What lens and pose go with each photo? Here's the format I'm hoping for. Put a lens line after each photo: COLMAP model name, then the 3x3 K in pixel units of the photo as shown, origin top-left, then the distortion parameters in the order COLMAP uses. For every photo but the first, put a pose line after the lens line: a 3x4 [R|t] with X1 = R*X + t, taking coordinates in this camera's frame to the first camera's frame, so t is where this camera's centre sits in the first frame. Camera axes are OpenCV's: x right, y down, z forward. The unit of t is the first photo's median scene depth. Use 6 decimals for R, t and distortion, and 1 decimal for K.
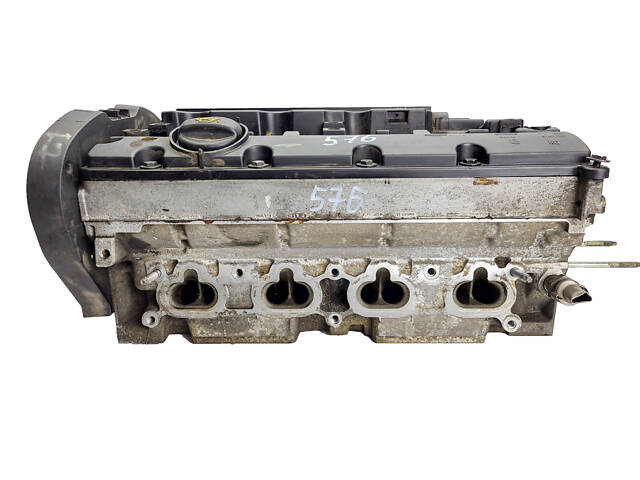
lens RADIAL K [[486.1, 0, 320.0], [0, 486.1, 240.0], [0, 0, 1]] dist [0.001211, -0.002611]
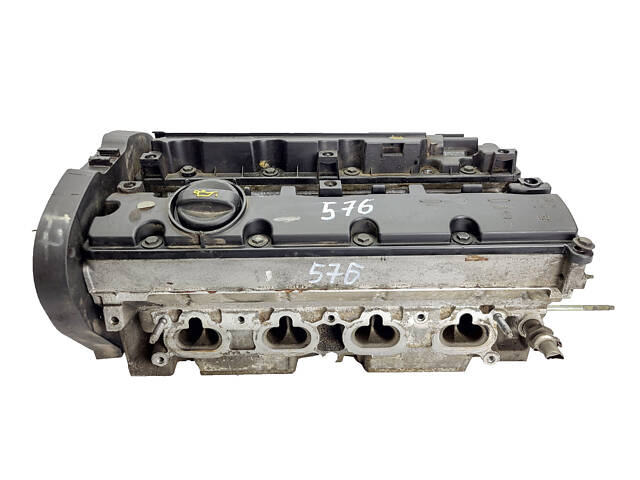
lens RADIAL K [[486.1, 0, 320.0], [0, 486.1, 240.0], [0, 0, 1]] dist [0.001211, -0.002611]
pose [[0.999398, -0.012207, 0.032473, -0.029144], [0.004781, 0.975578, 0.219603, -0.369315], [-0.034361, -0.219316, 0.975049, -0.003143]]
